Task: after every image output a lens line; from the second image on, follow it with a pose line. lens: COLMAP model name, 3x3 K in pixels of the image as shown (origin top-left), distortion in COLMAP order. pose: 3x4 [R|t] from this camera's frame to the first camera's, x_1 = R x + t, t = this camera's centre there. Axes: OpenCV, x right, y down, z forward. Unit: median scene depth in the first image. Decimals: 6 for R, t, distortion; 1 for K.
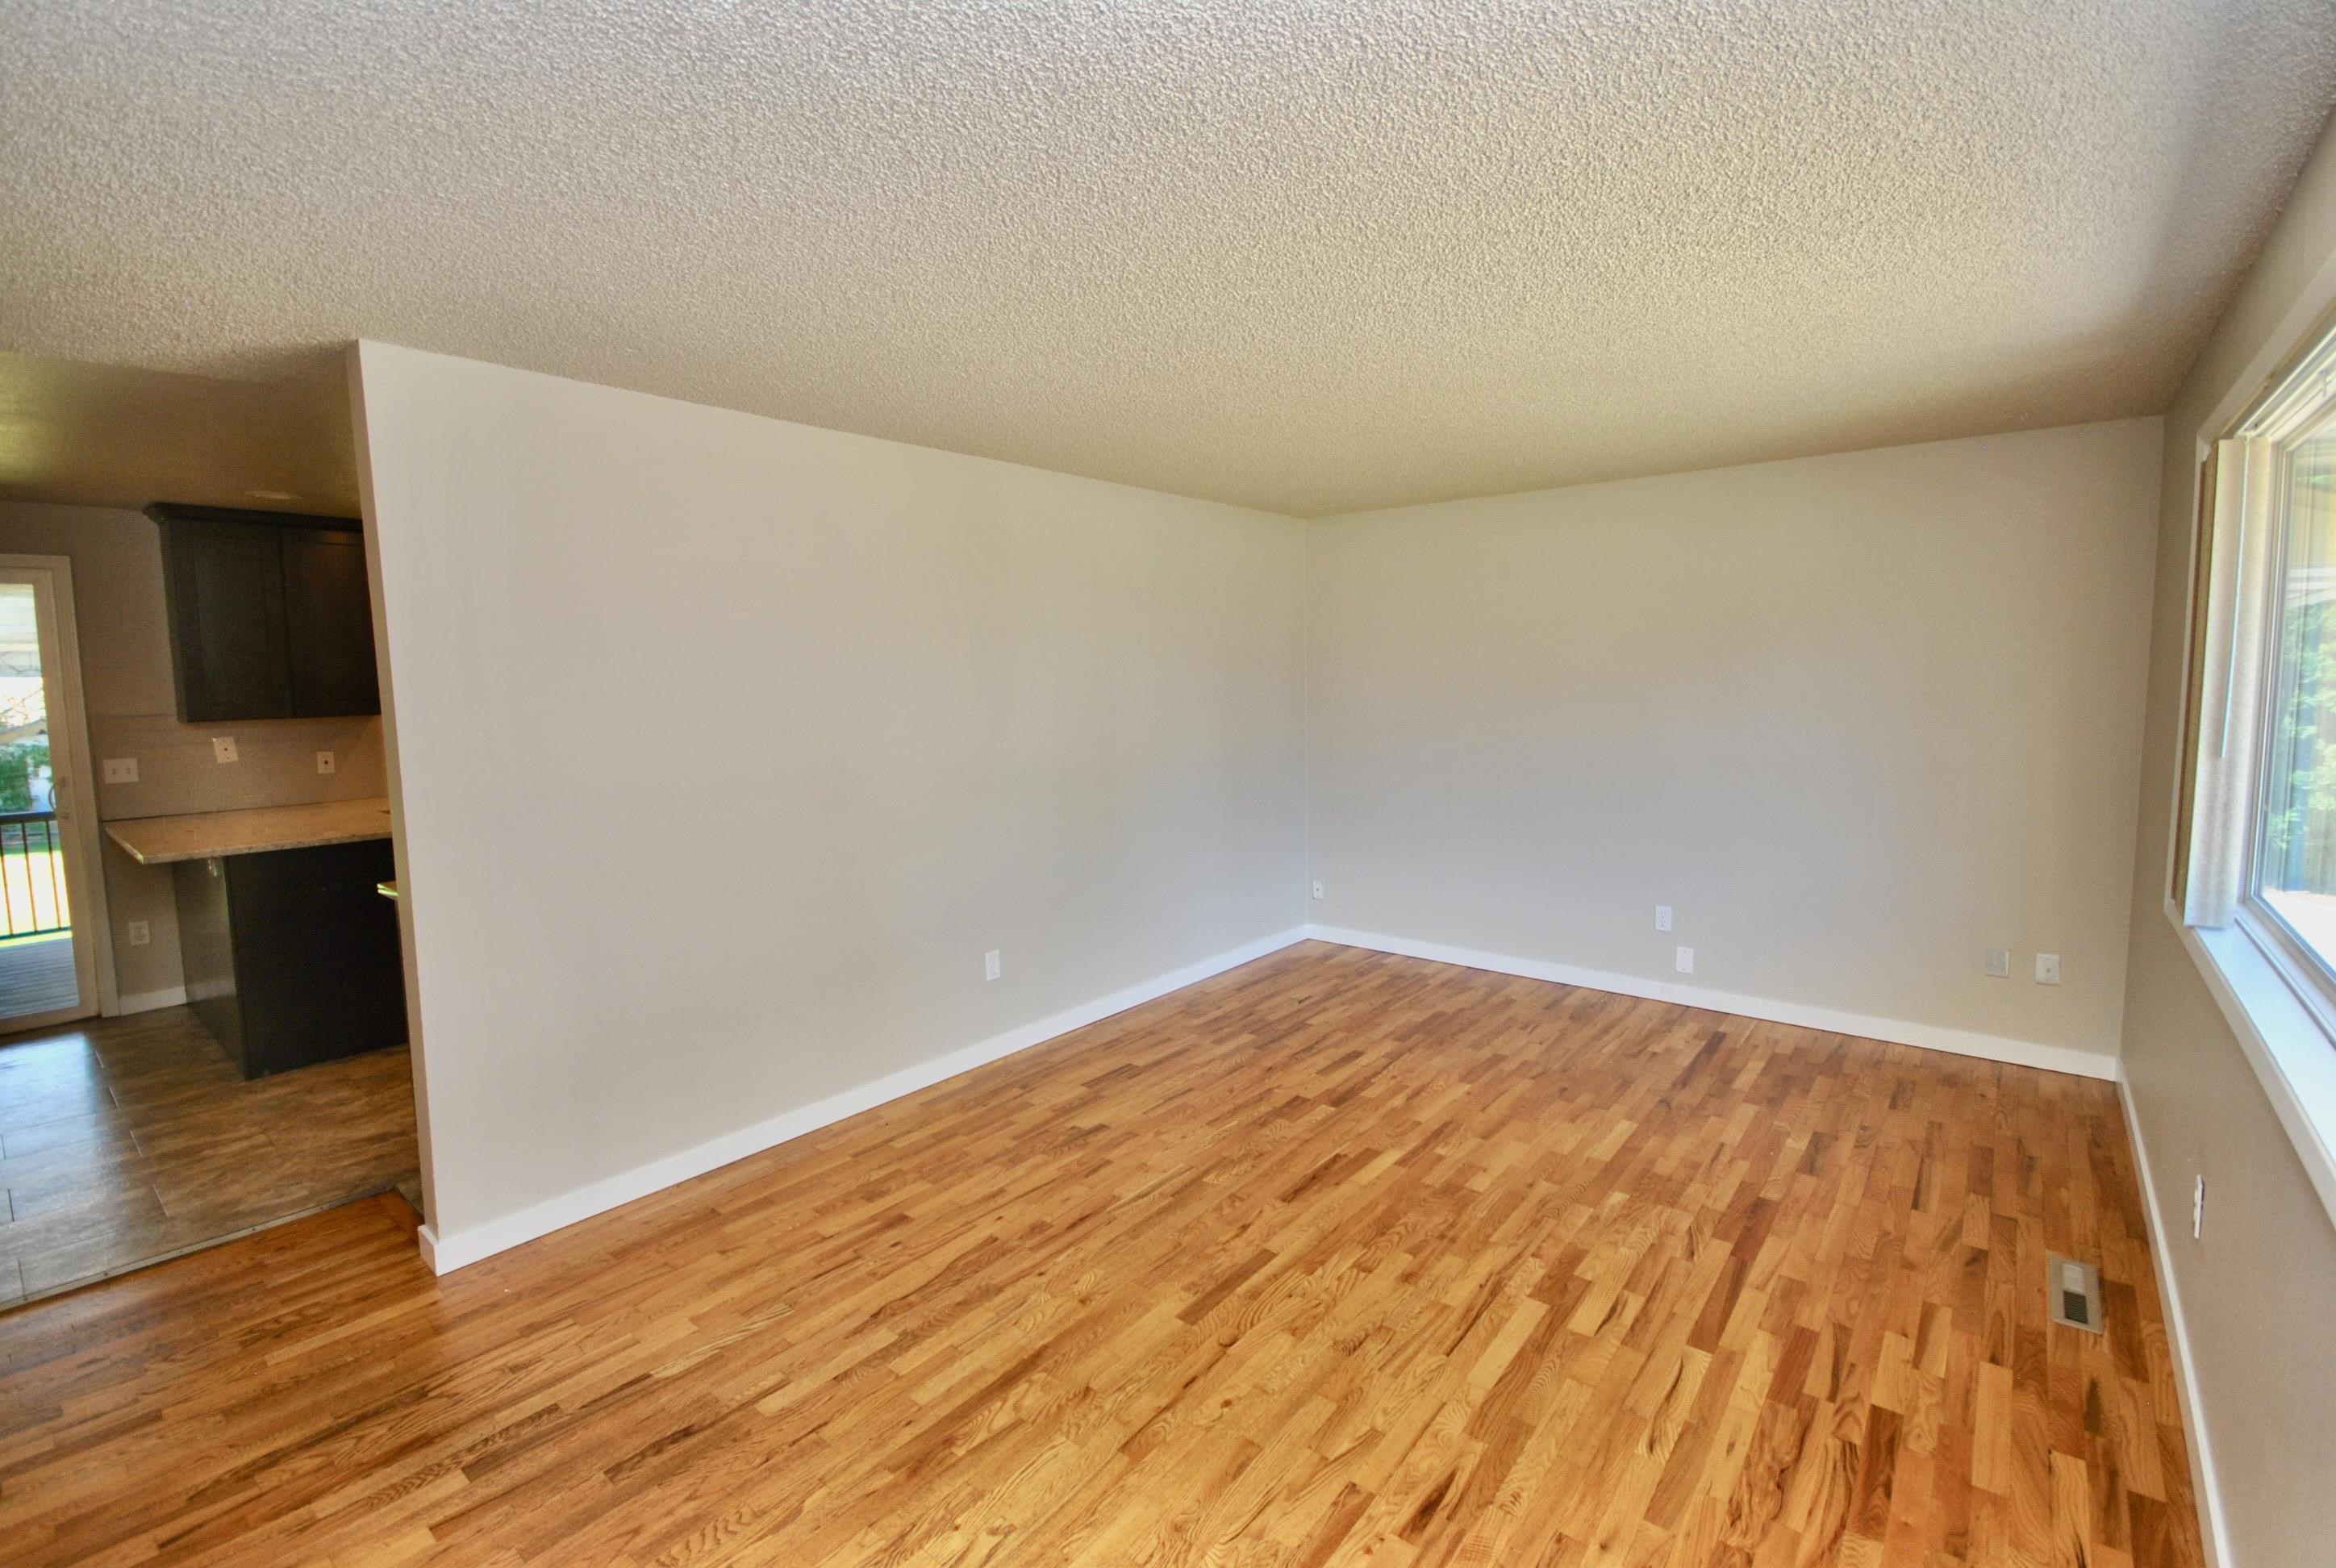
lens RADIAL K [[1022.7, 0, 1188.8], [0, 1022.7, 766.8], [0, 0, 1]] dist [0.004645, -0.010016]
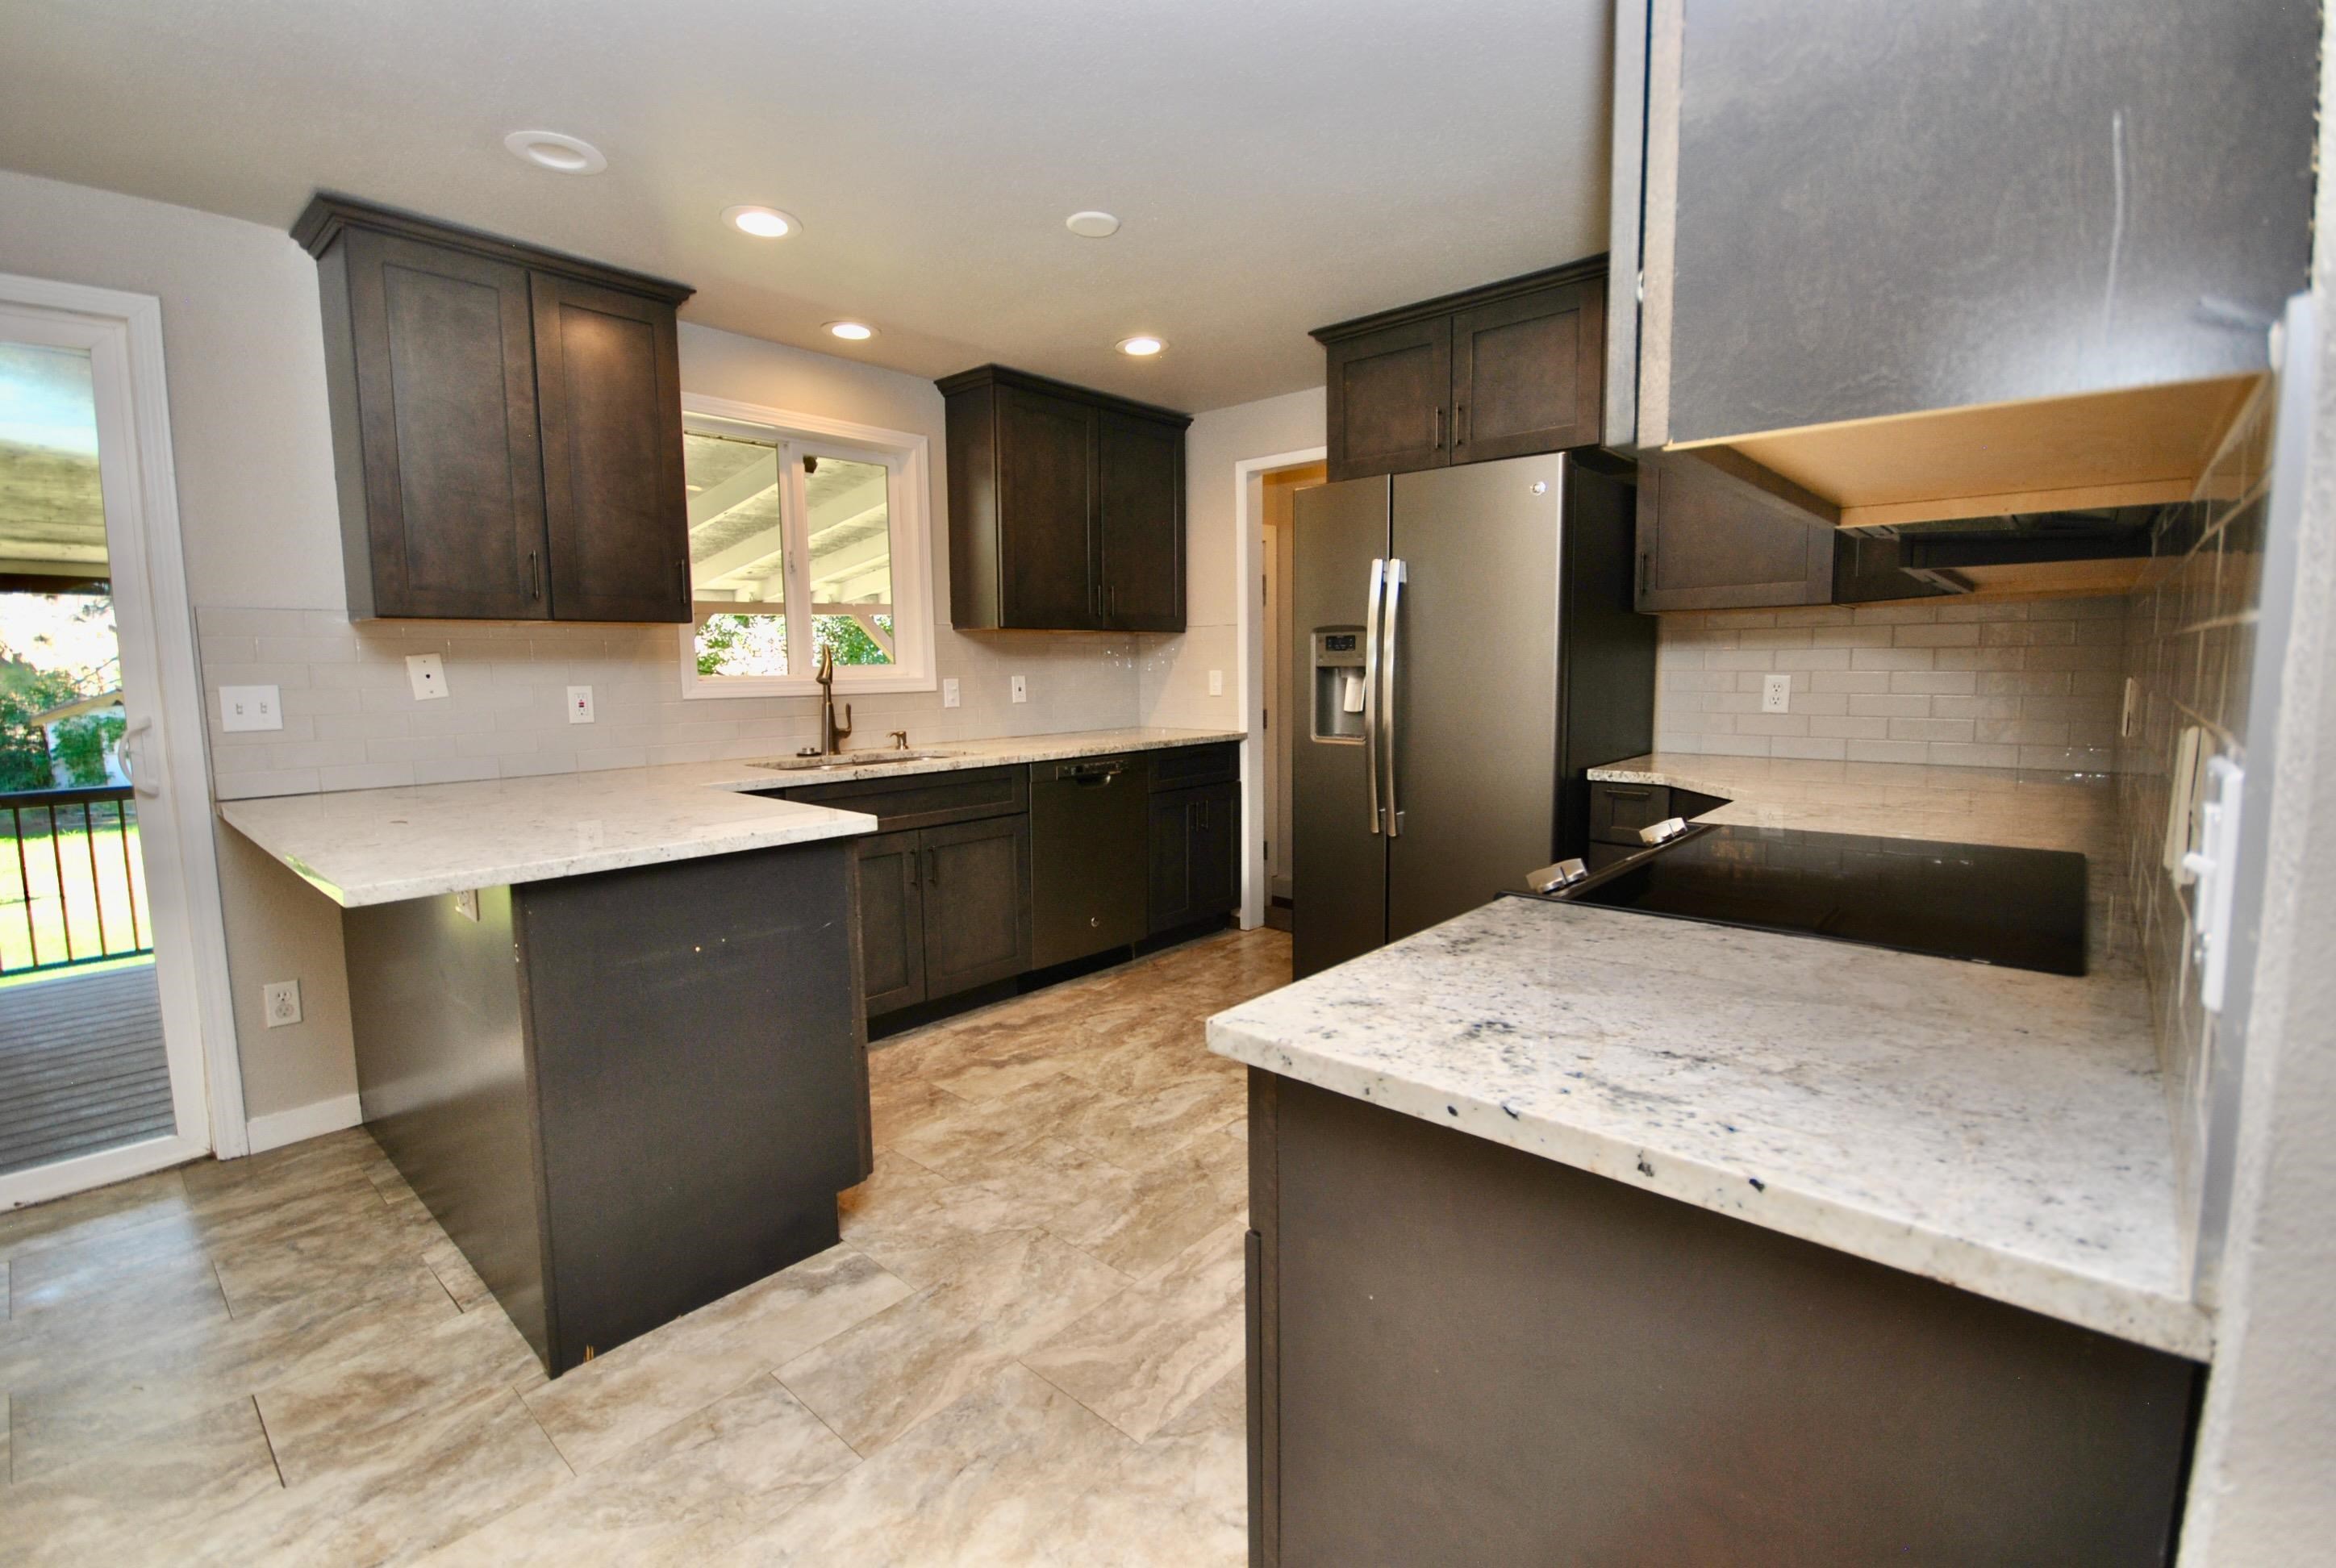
lens RADIAL K [[1022.5, 0, 1189.2], [0, 1022.5, 766.6], [0, 0, 1]] dist [0.013279, -0.015615]
pose [[0.999291, 0.007067, -0.036982, -0.829335], [-0.006645, 0.999912, 0.011521, 0.039968], [0.037060, -0.011267, 0.999250, 0.739462]]
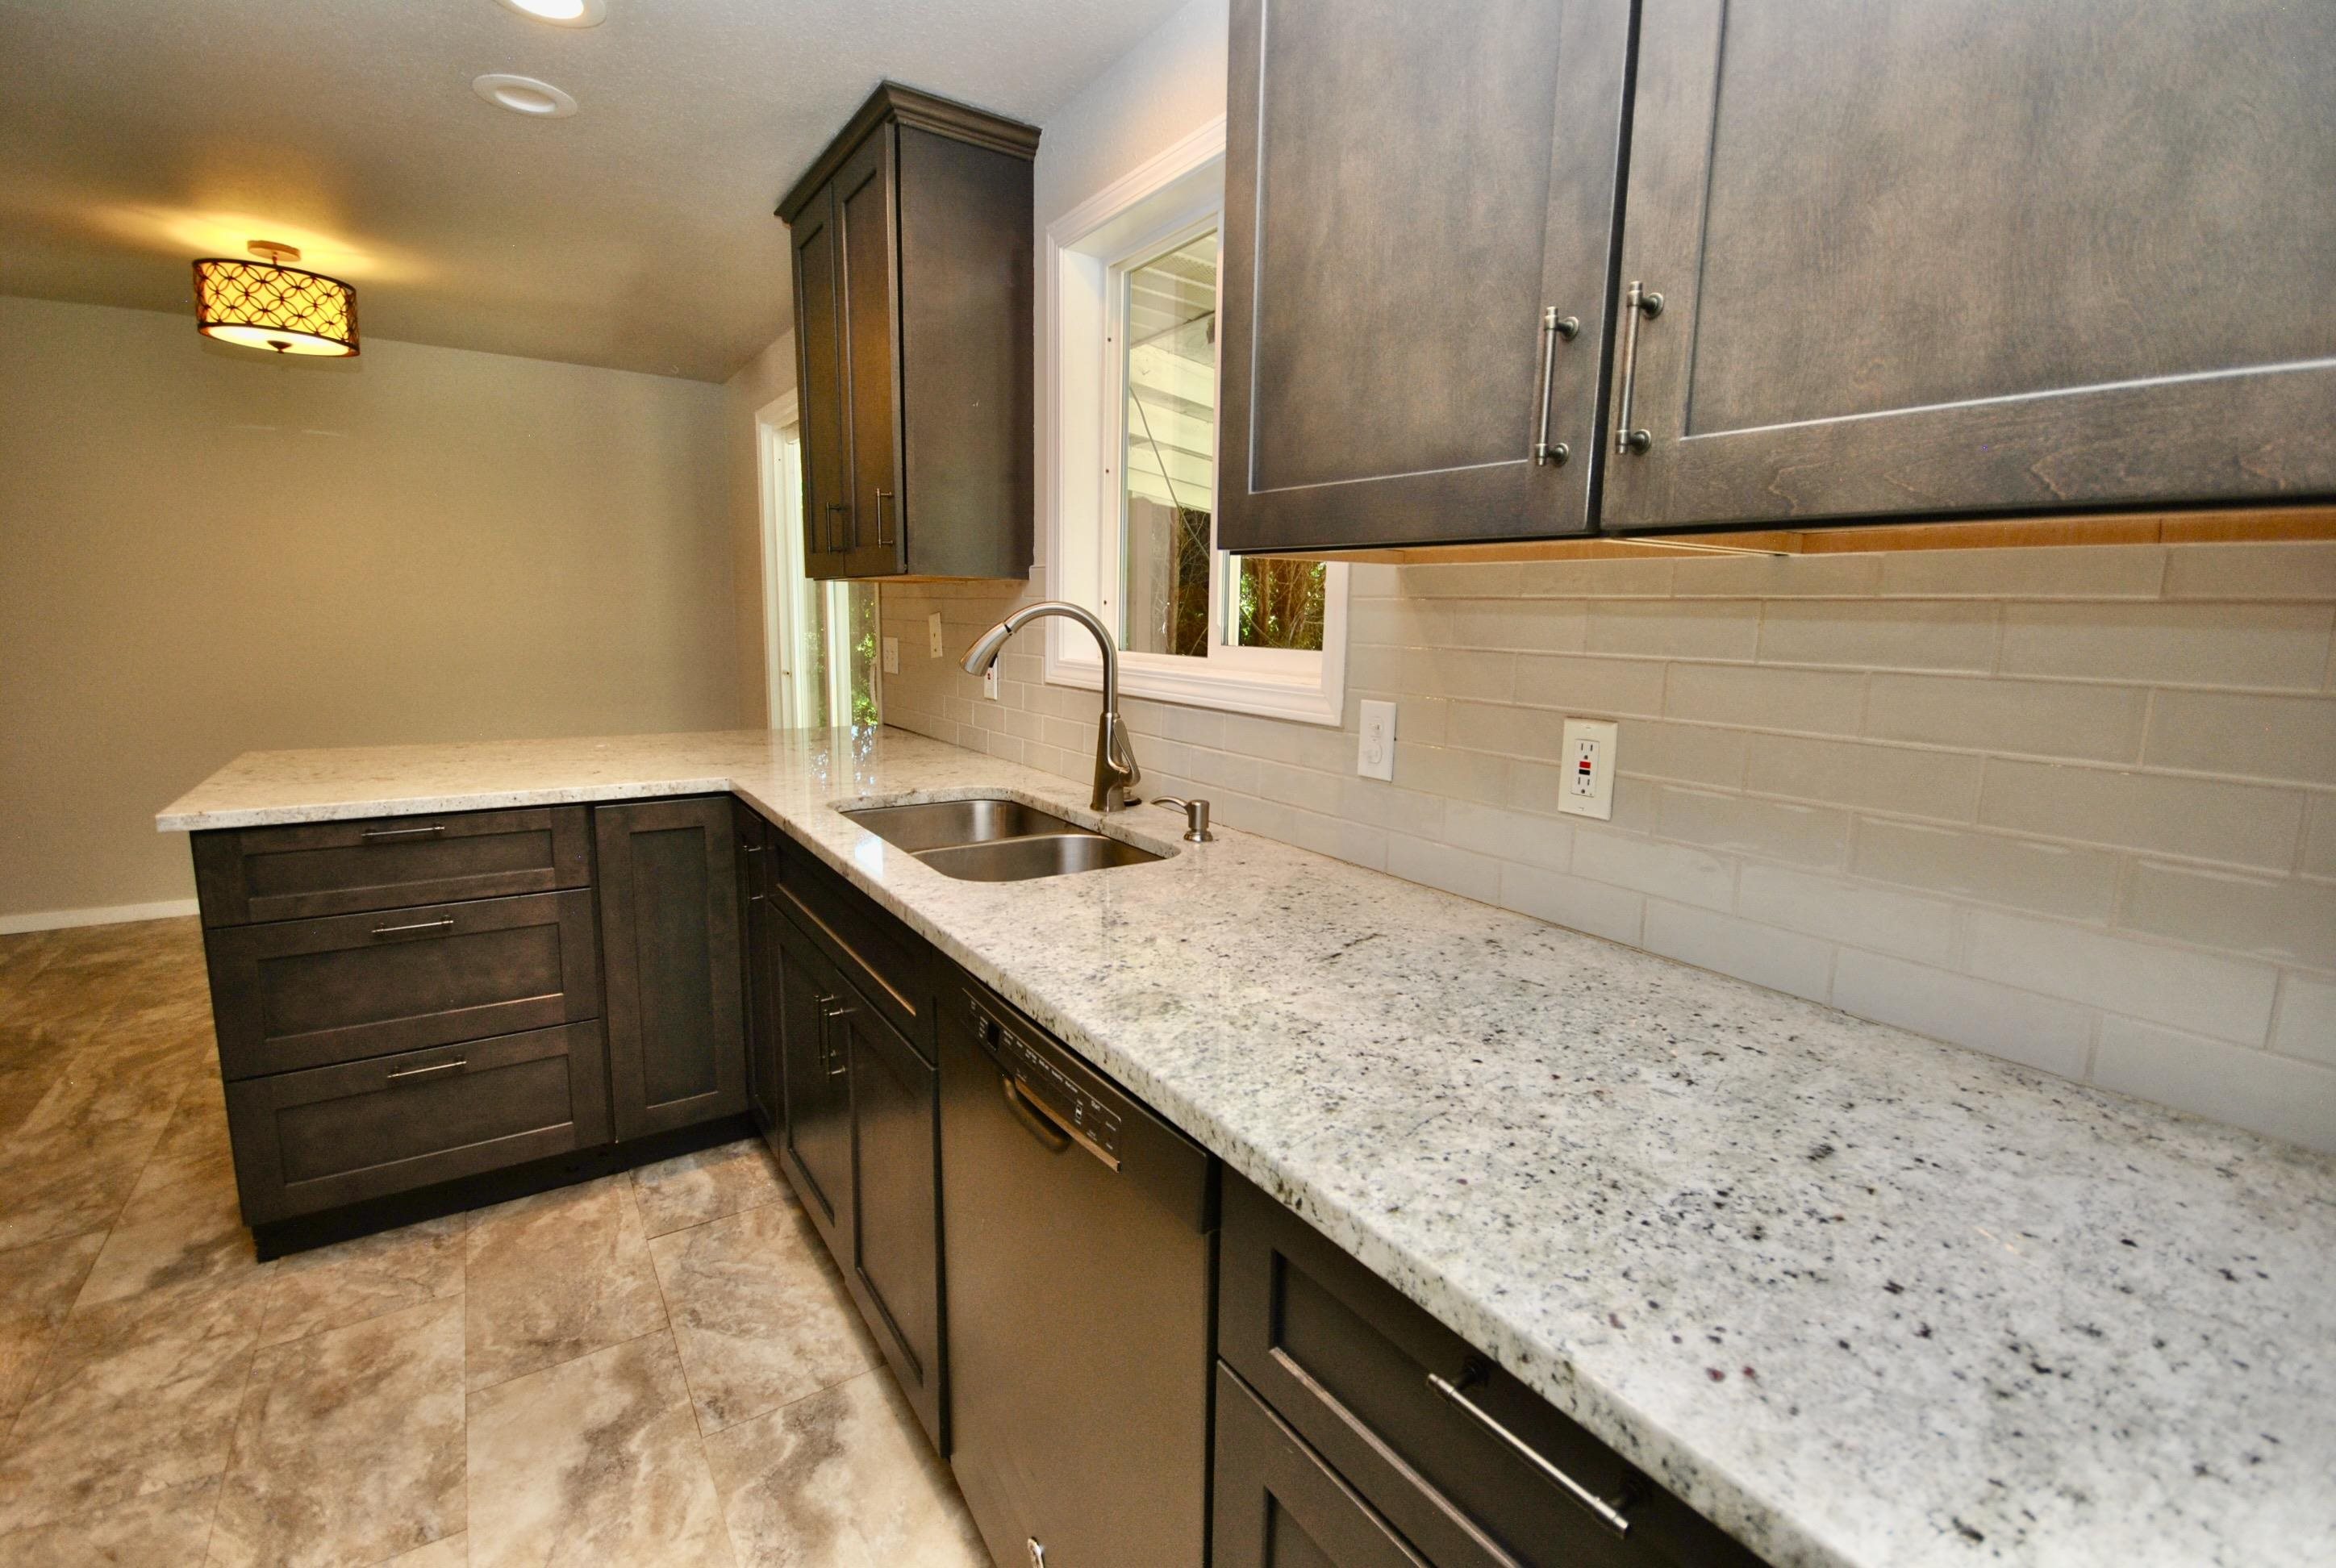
lens RADIAL K [[1022.5, 0, 1189.2], [0, 1022.5, 766.6], [0, 0, 1]] dist [0.013279, -0.015615]
pose [[-0.281587, 0.153471, -0.947183, -0.691693], [-0.103821, 0.976458, 0.189079, -0.116561], [0.953903, 0.151579, -0.259024, 2.169095]]
